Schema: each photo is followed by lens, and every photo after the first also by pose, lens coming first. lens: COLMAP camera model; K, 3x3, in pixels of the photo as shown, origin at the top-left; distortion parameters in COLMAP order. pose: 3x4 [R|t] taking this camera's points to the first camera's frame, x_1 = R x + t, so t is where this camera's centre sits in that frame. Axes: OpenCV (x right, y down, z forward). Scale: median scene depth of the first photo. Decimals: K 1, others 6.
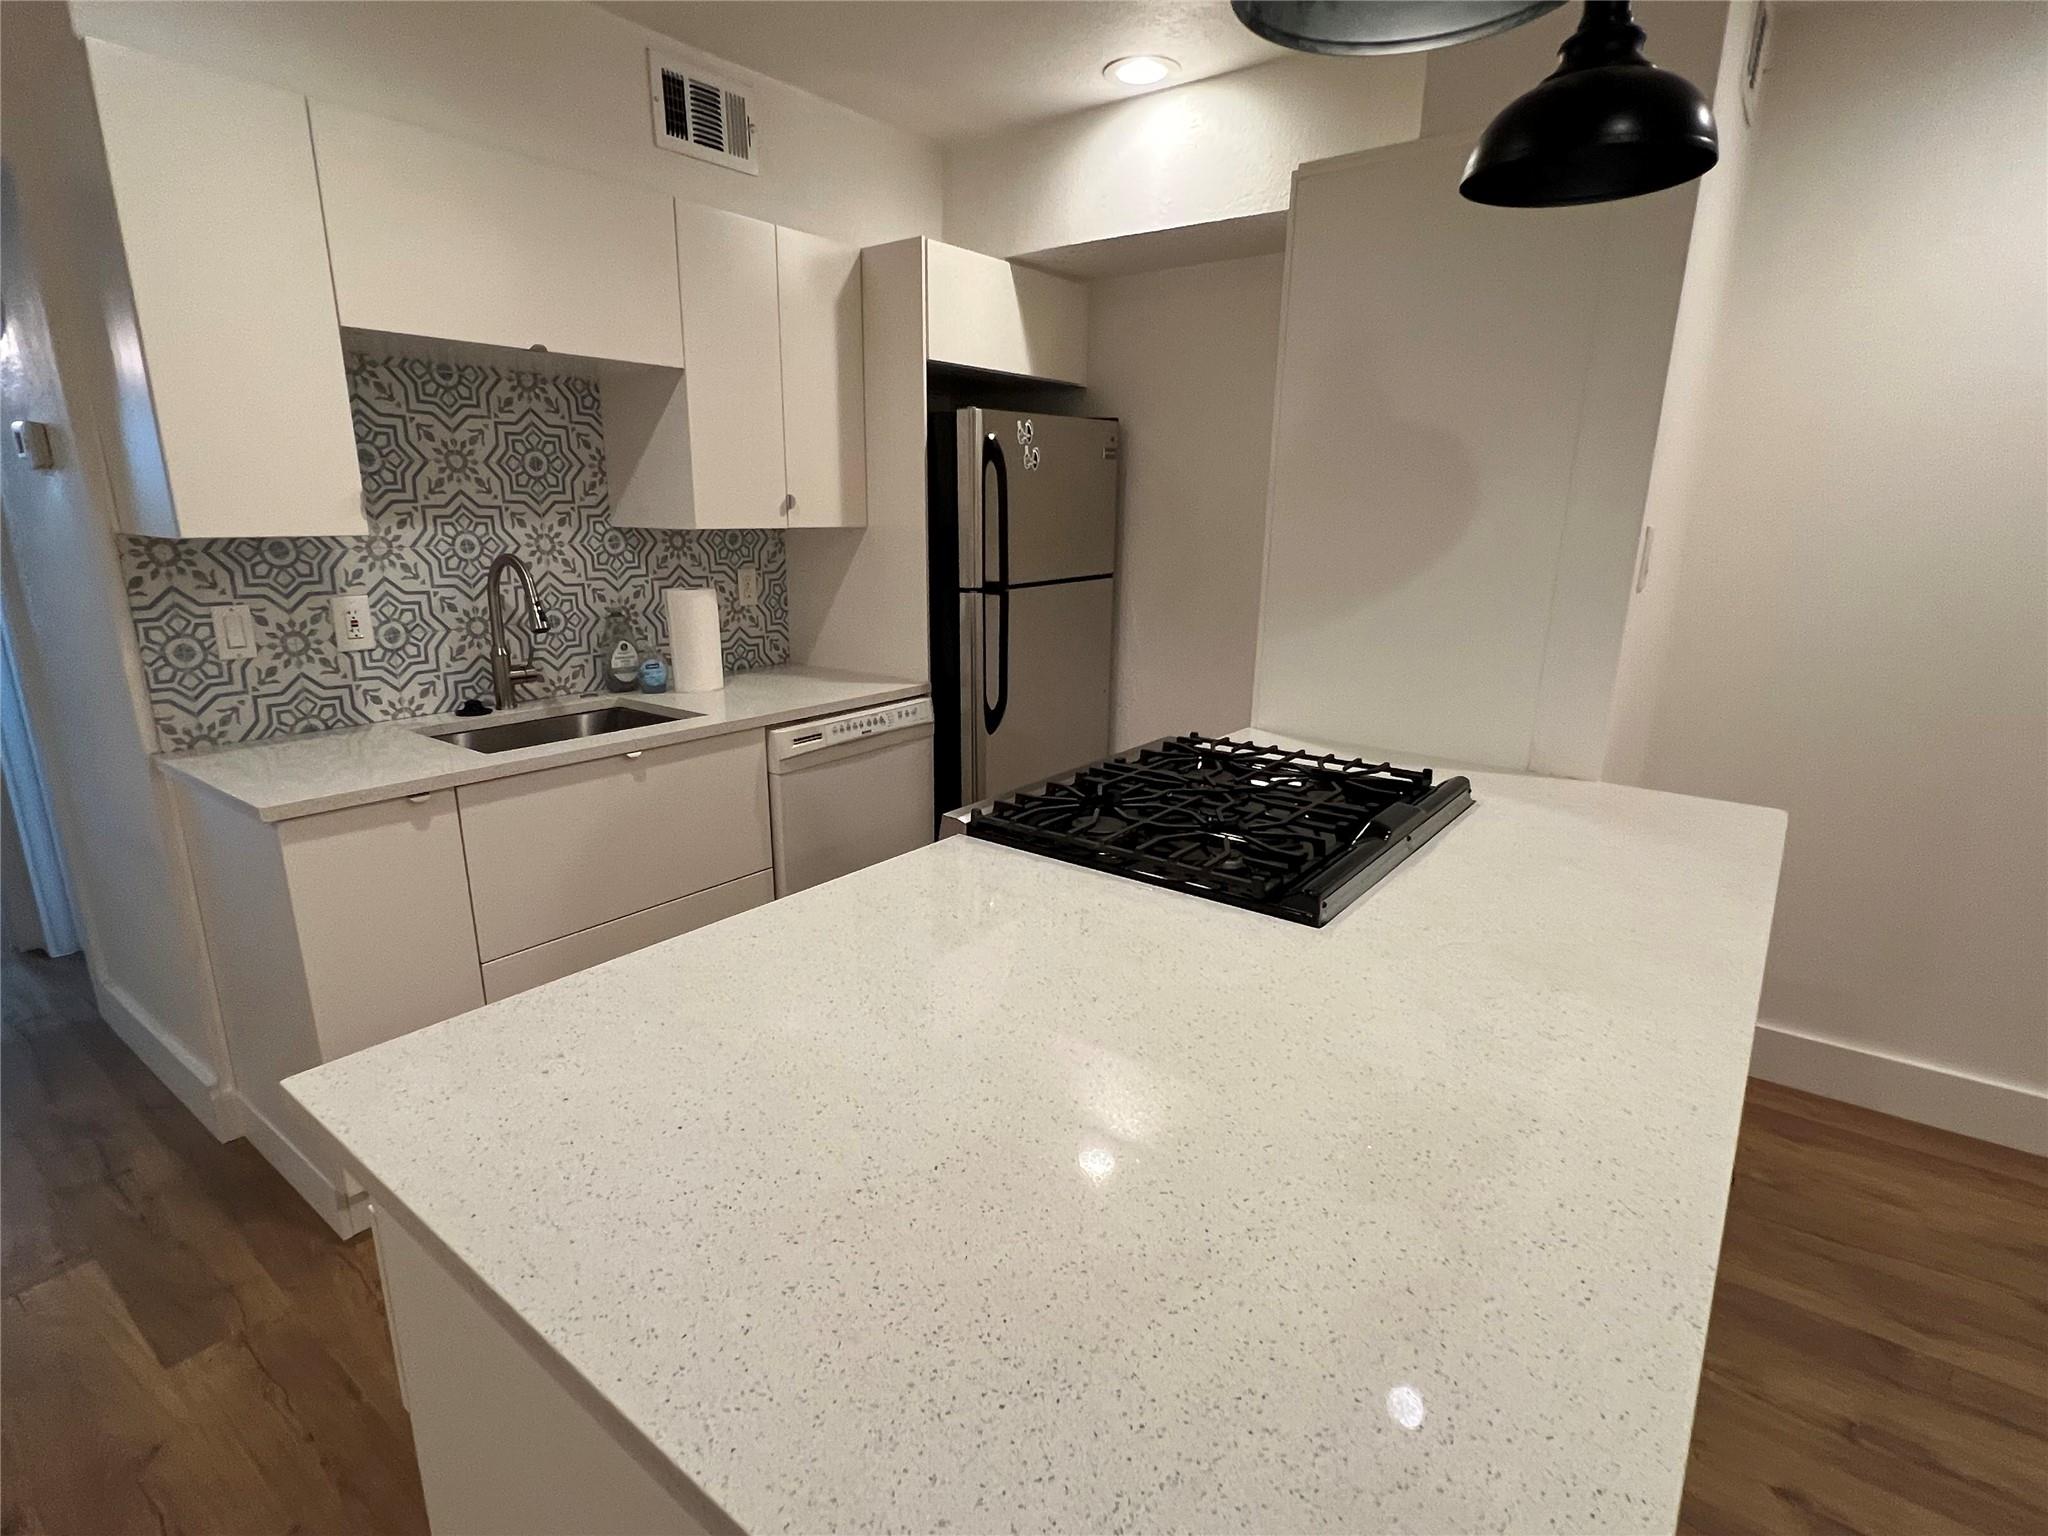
lens RADIAL K [[1019.7, 0, 1002.7], [0, 1019.7, 789.7], [0, 0, 1]] dist [-0.005952, 0.001963]
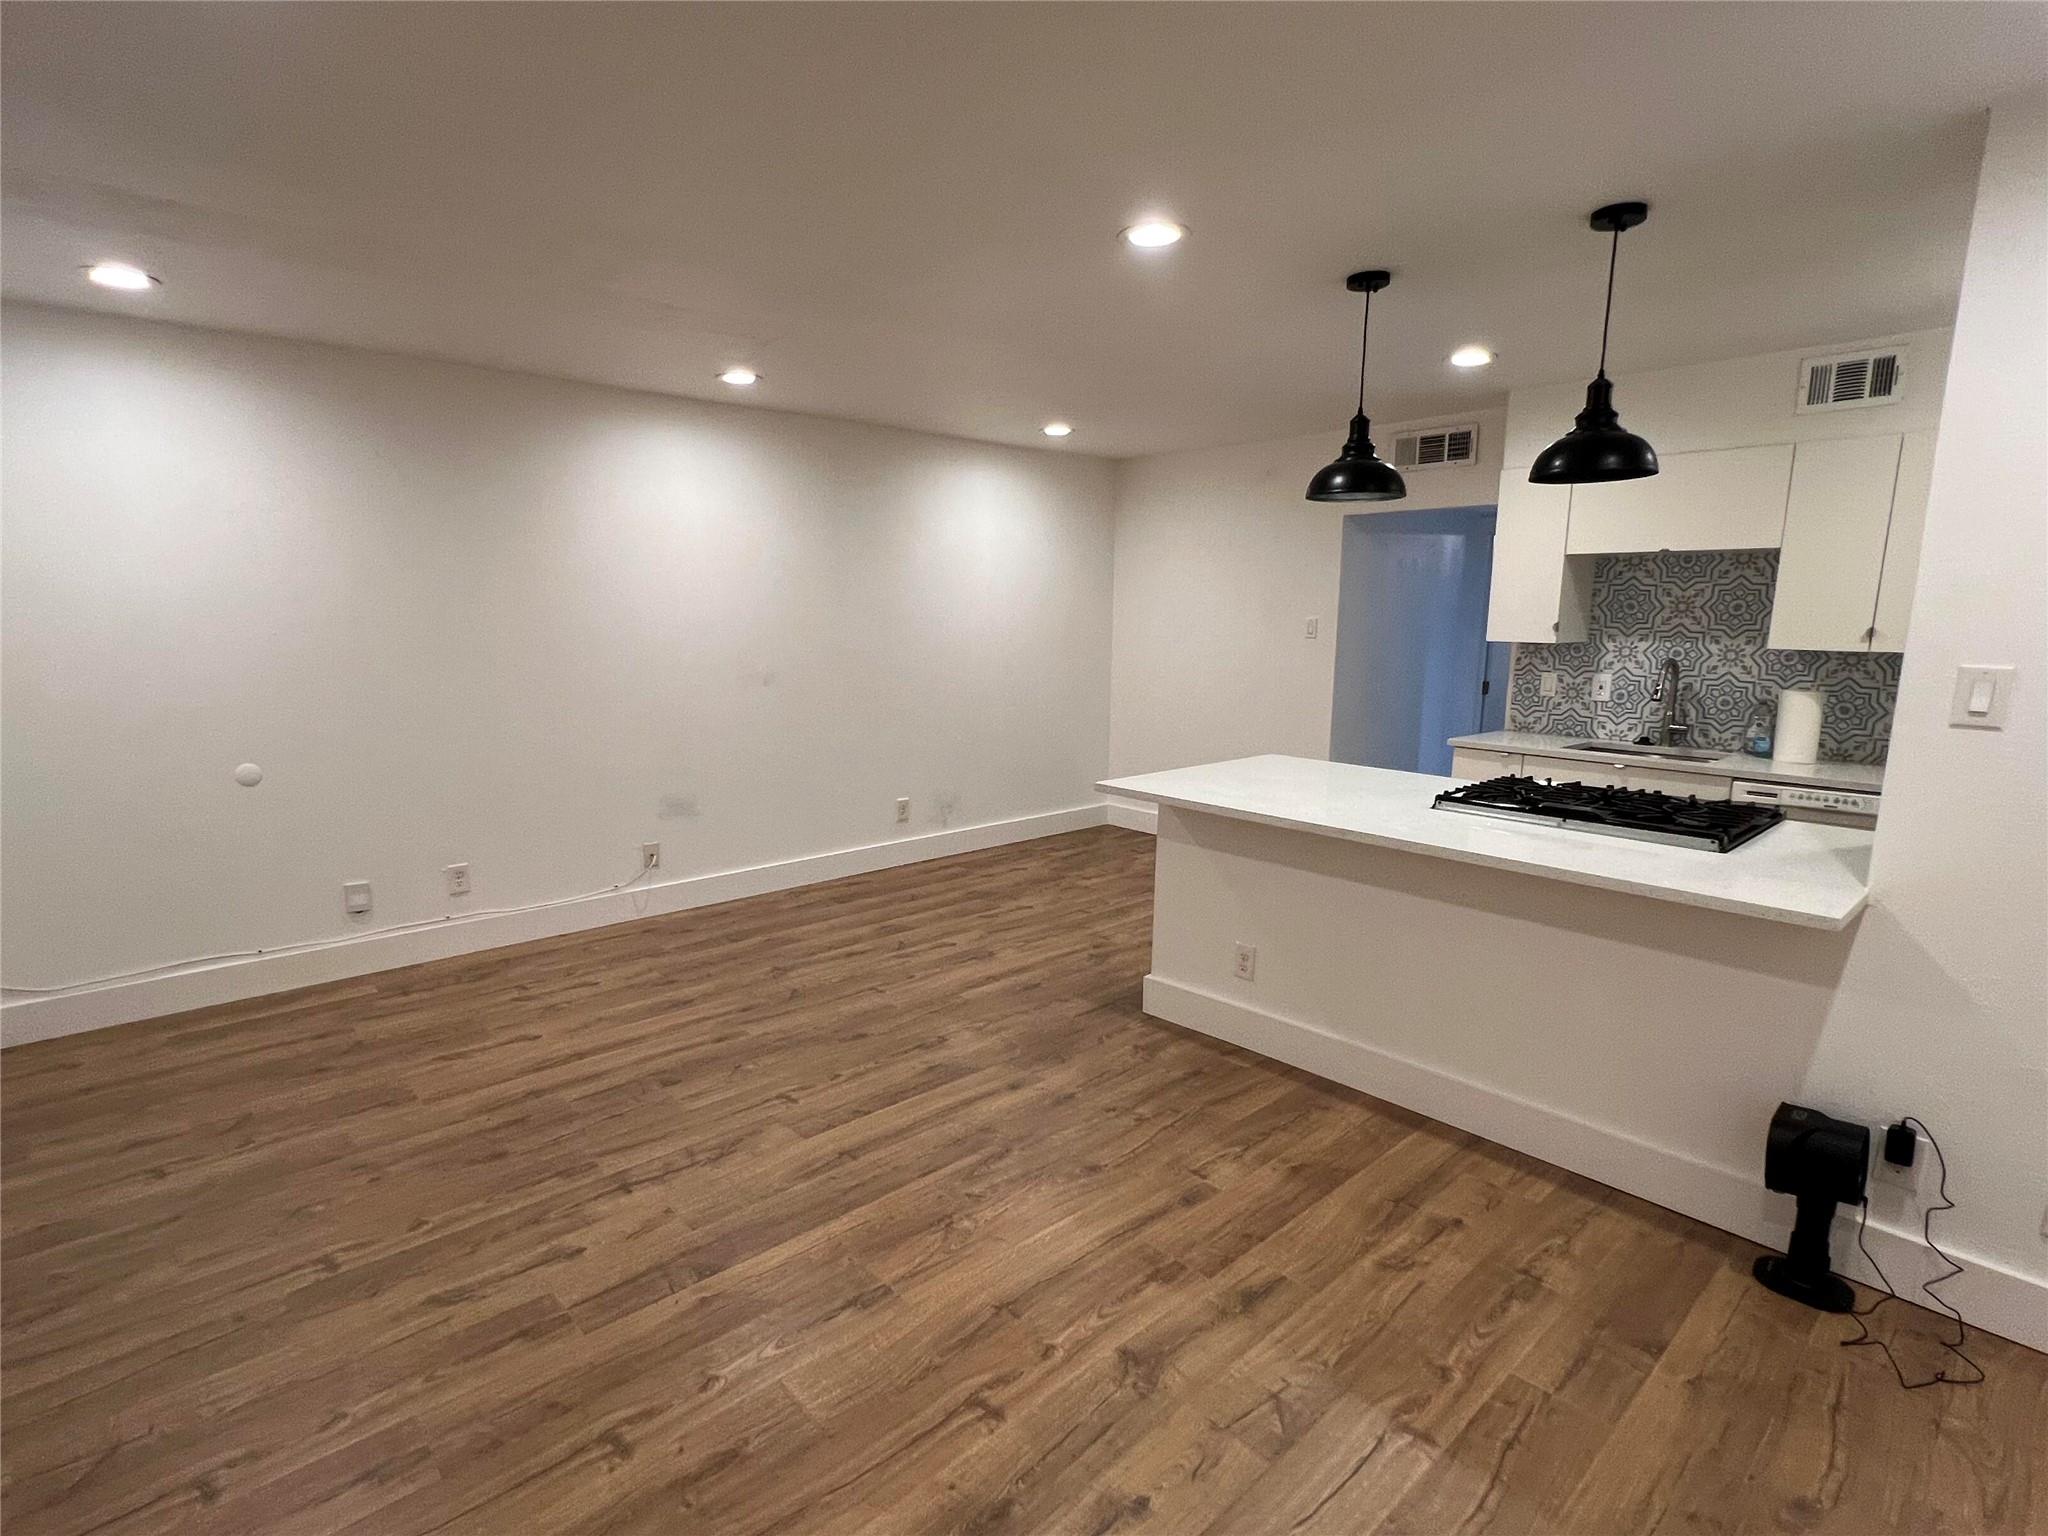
lens RADIAL K [[1019.7, 0, 1002.7], [0, 1019.7, 789.7], [0, 0, 1]] dist [-0.005952, 0.001963]
pose [[-0.177653, 0.165151, -0.970136, 1.389952], [-0.271765, 0.939248, 0.209659, -0.066500], [0.945824, 0.300896, -0.121978, 0.170572]]
